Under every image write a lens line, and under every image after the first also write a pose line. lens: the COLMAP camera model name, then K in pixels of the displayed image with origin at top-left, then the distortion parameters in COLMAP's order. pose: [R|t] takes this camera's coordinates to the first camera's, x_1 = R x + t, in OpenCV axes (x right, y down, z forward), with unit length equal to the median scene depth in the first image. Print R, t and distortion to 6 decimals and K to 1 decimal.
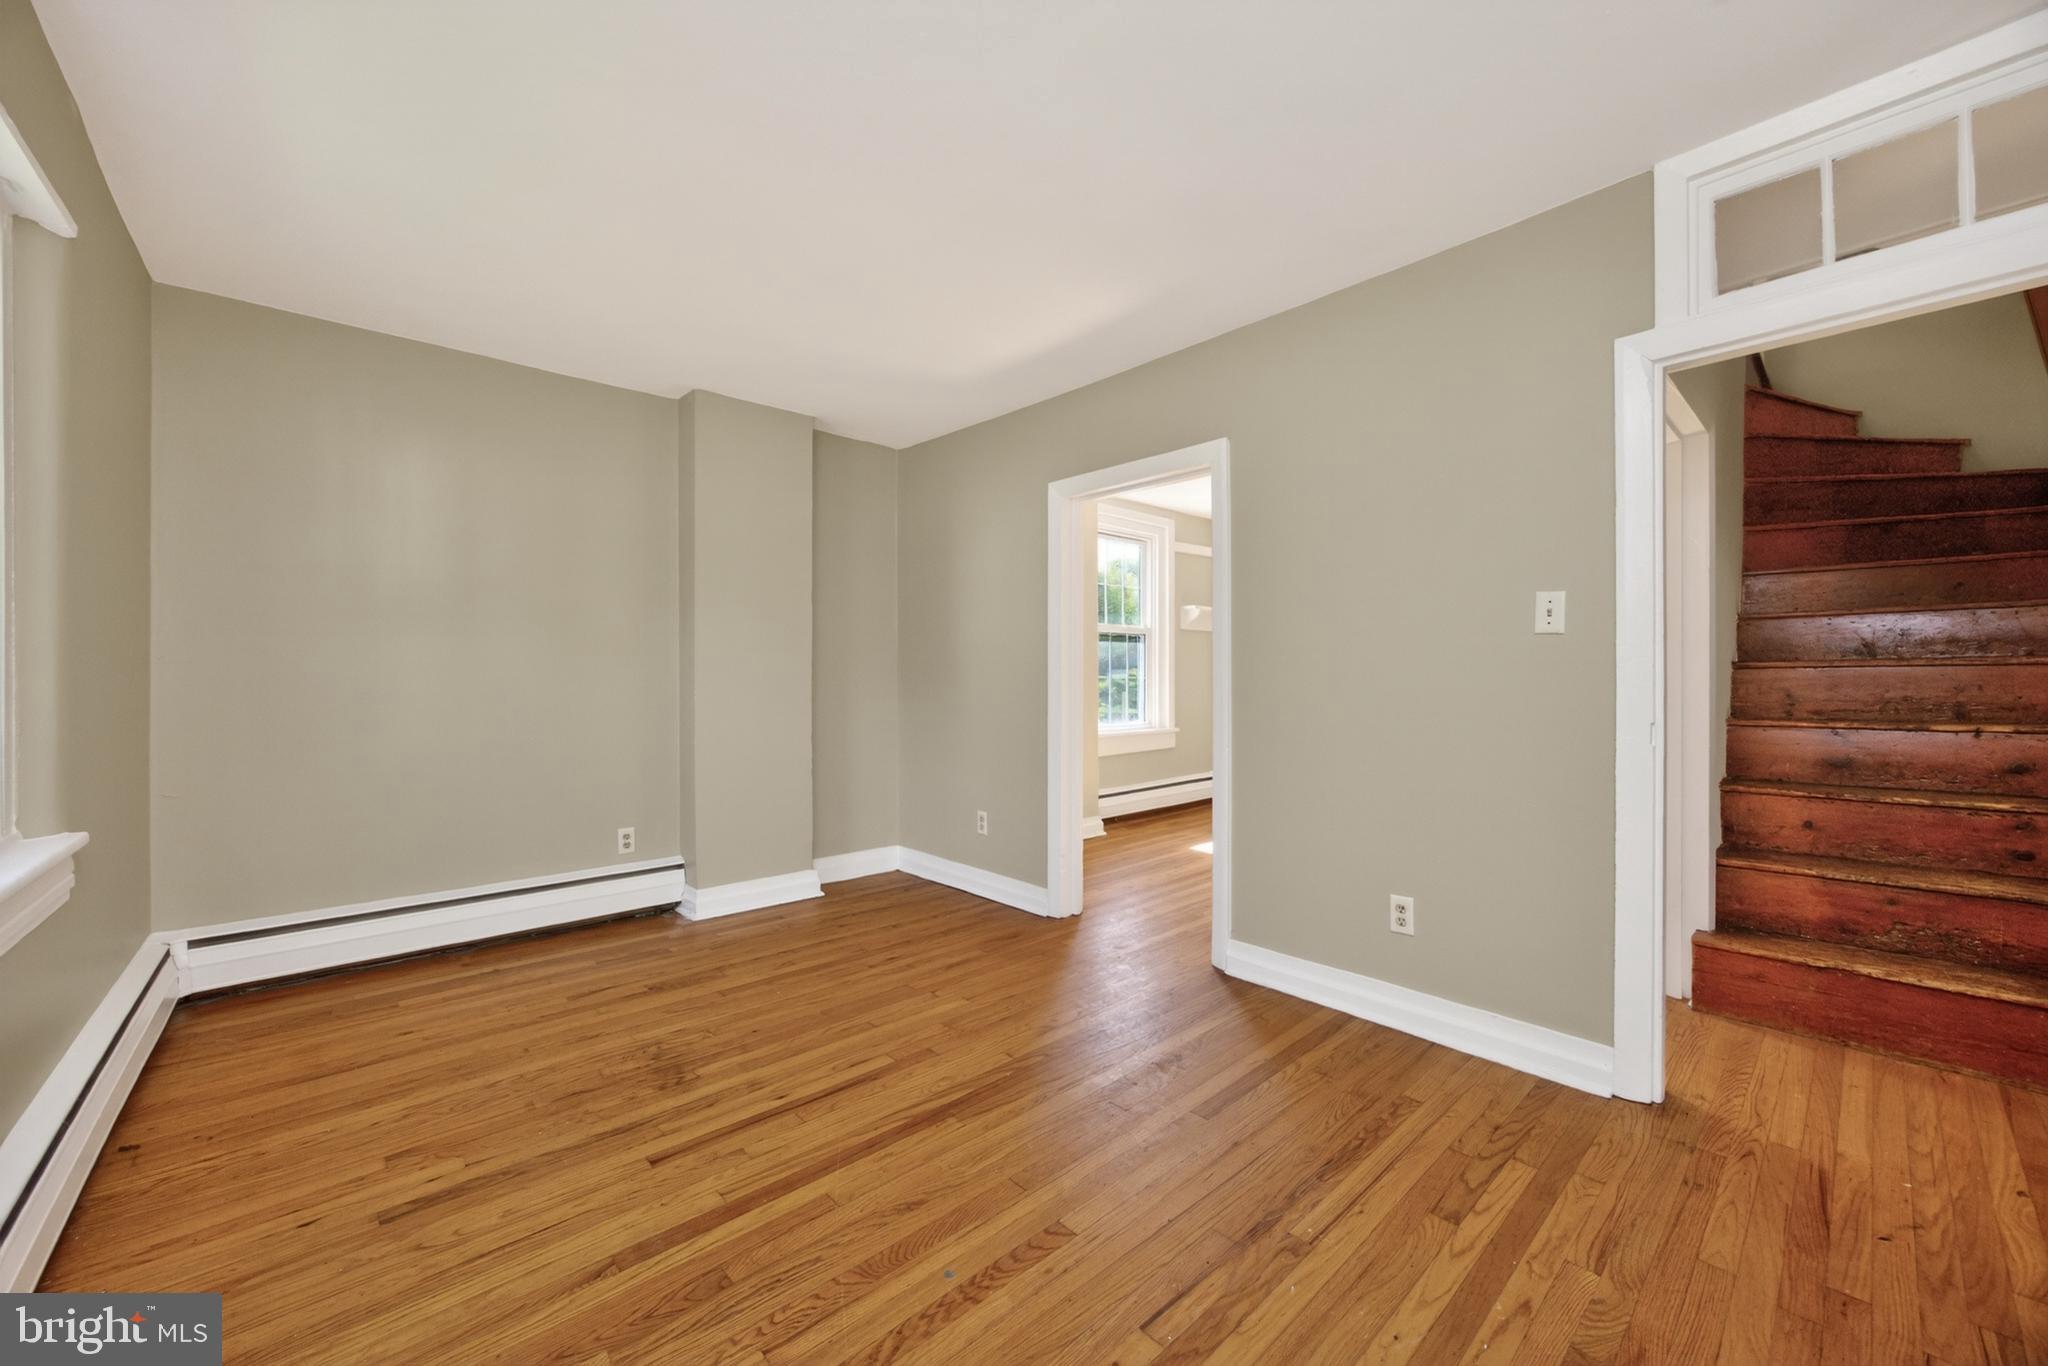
lens RADIAL K [[797.0, 0, 1044.3], [0, 797.0, 680.8], [0, 0, 1]] dist [-0.018150, 0.000033]
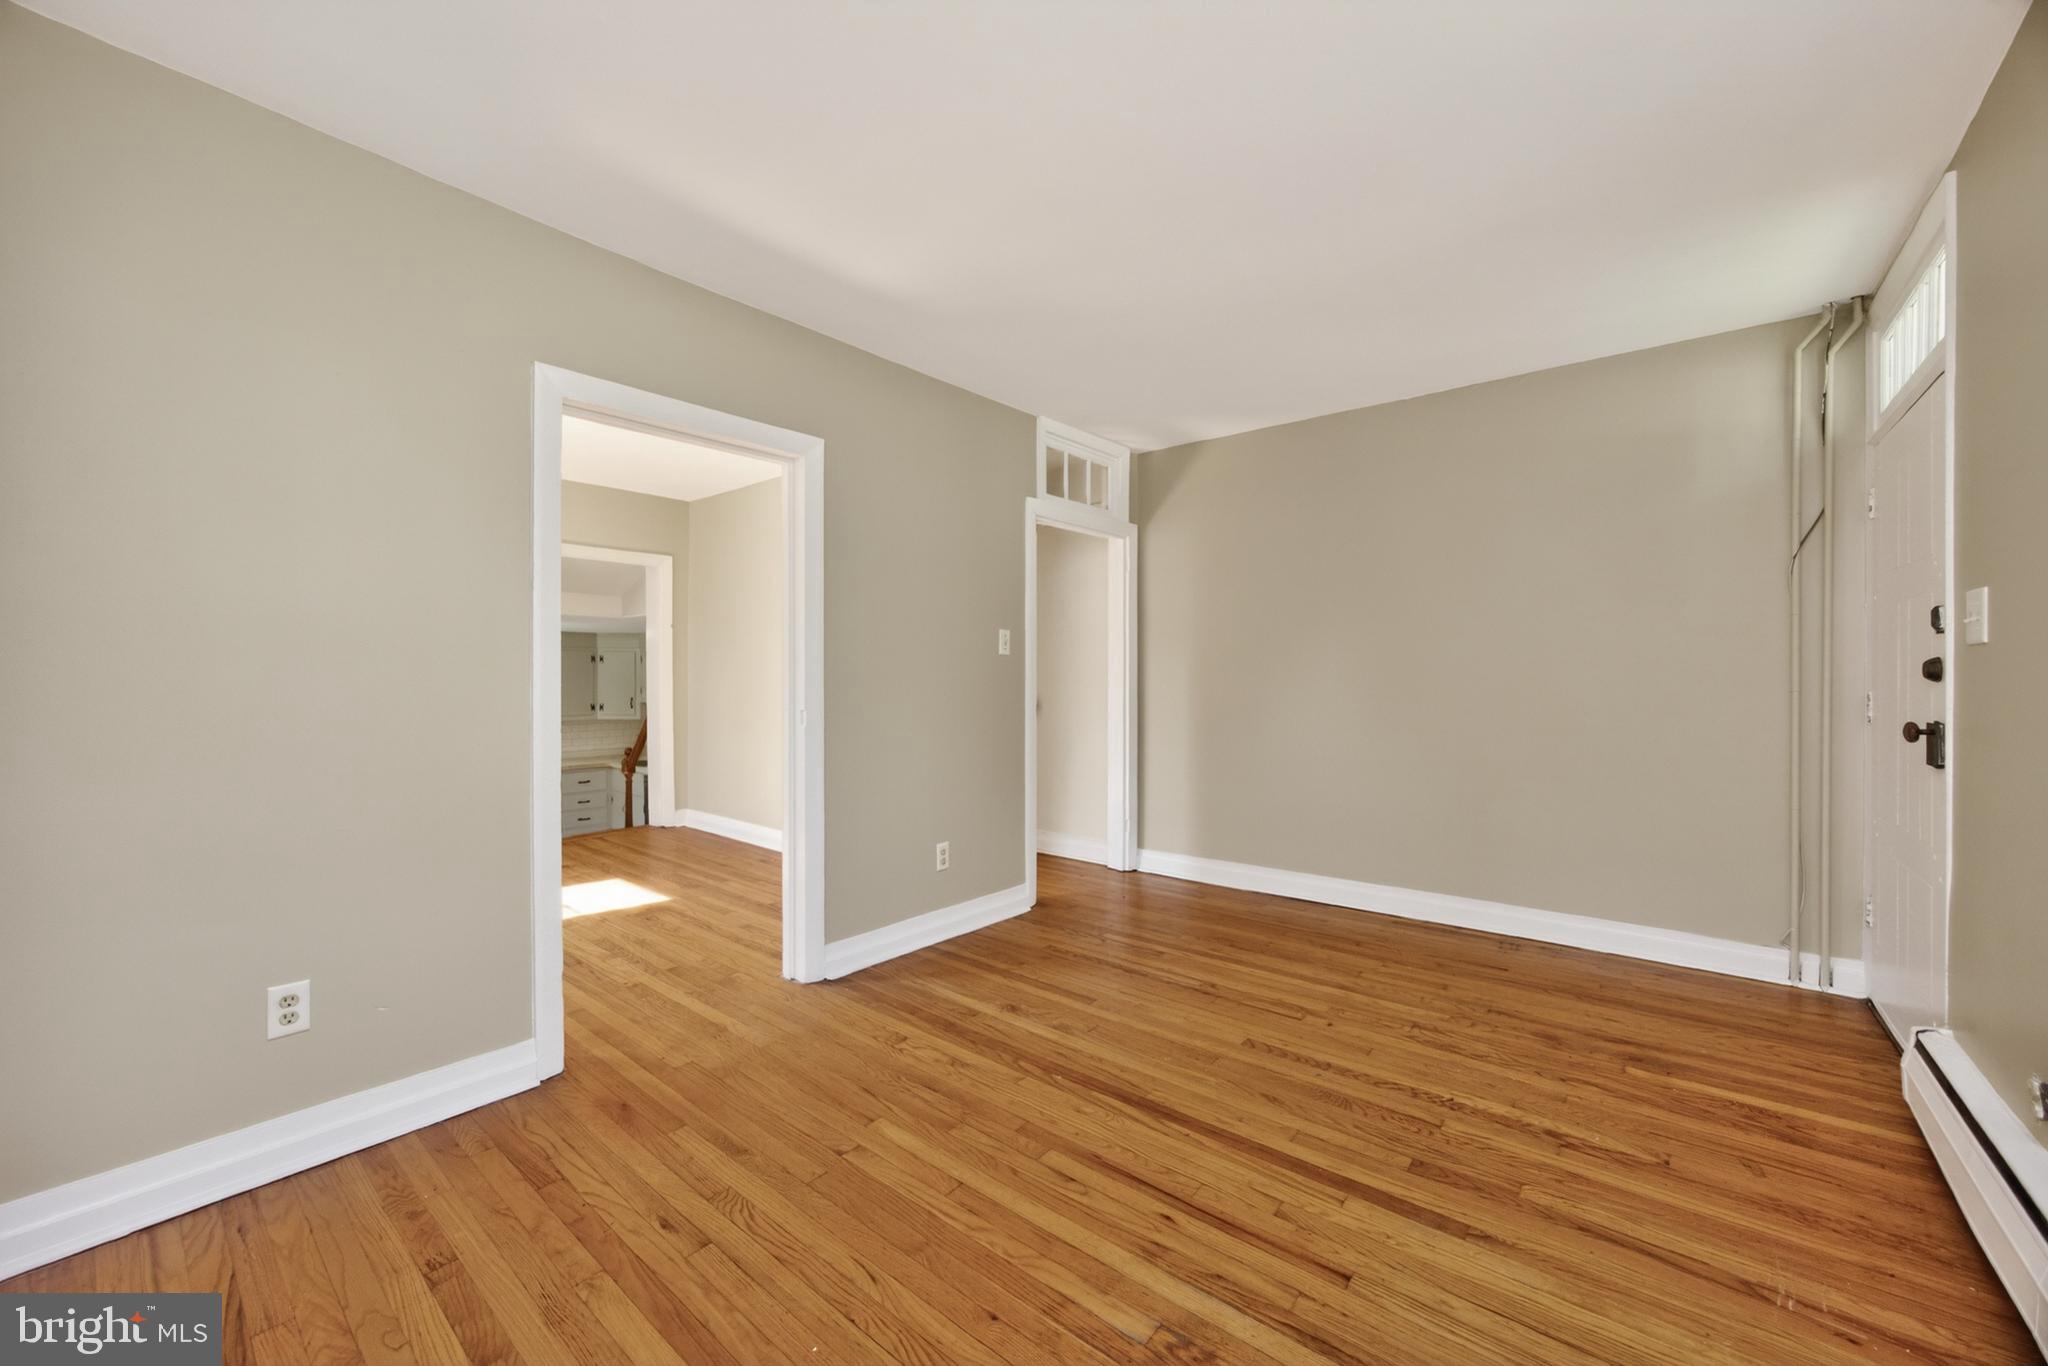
lens RADIAL K [[777.9, 0, 1024.0], [0, 777.9, 683.0], [0, 0, 1]] dist [-0.037711, 0.013562]
pose [[-0.131738, -0.008536, 0.991248, -1.121166], [0.004910, 0.999945, 0.009264, -0.016539], [-0.991272, 0.006087, -0.131689, 1.302719]]
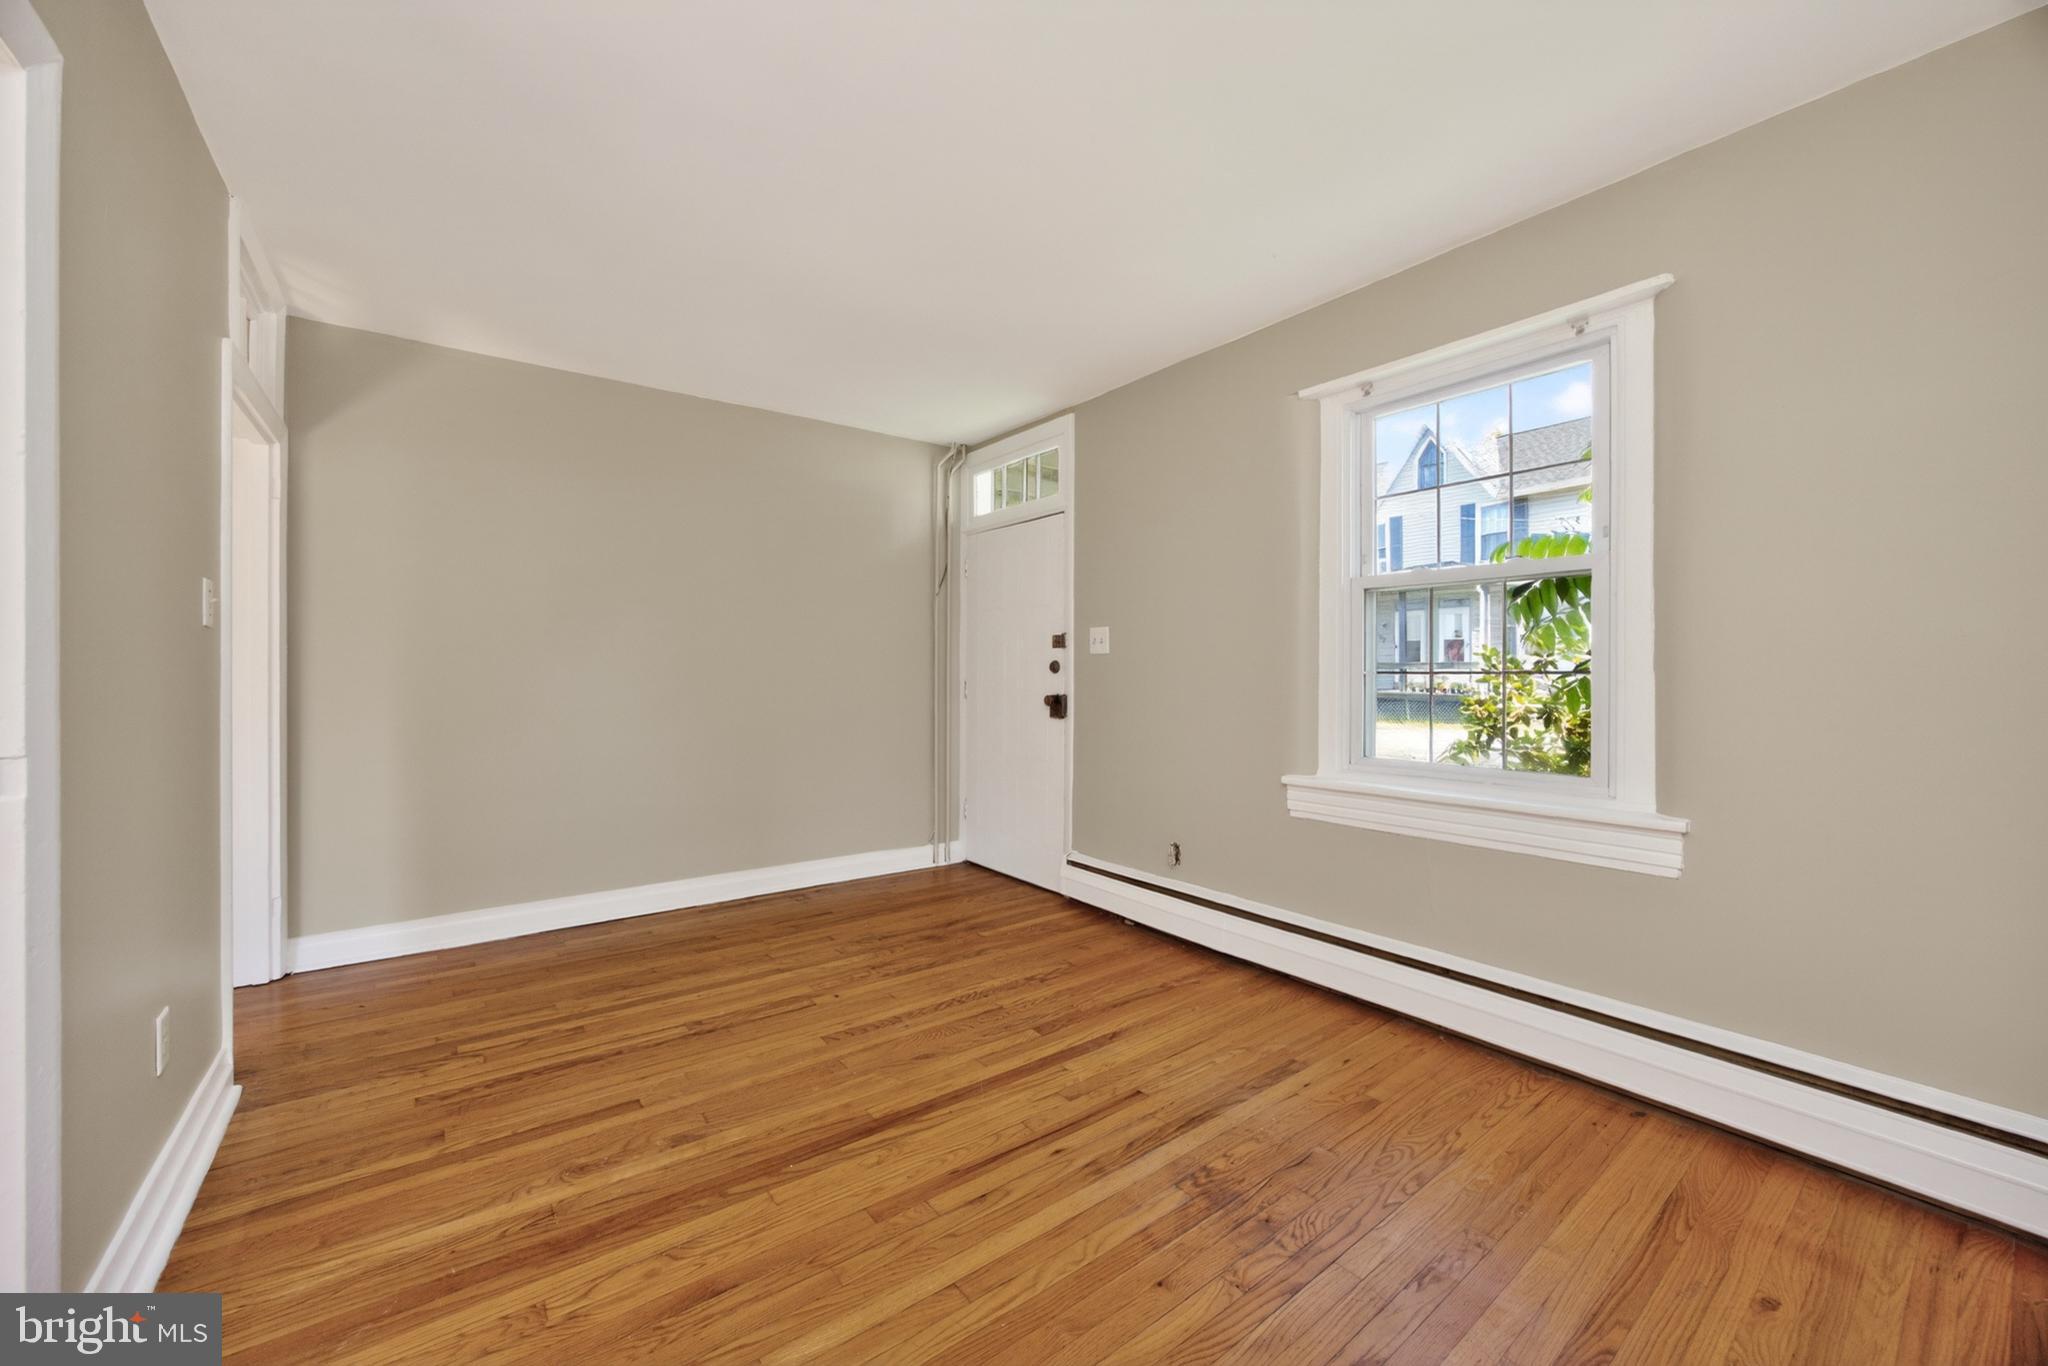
lens RADIAL K [[778.4, 0, 1029.7], [0, 778.4, 668.2], [0, 0, 1]] dist [-0.037688, 0.013283]
pose [[-0.995565, -0.004062, 0.093992, -0.399160], [-0.004178, 0.999991, -0.001031, -0.013738], [-0.093987, -0.001419, -0.995572, 1.953344]]
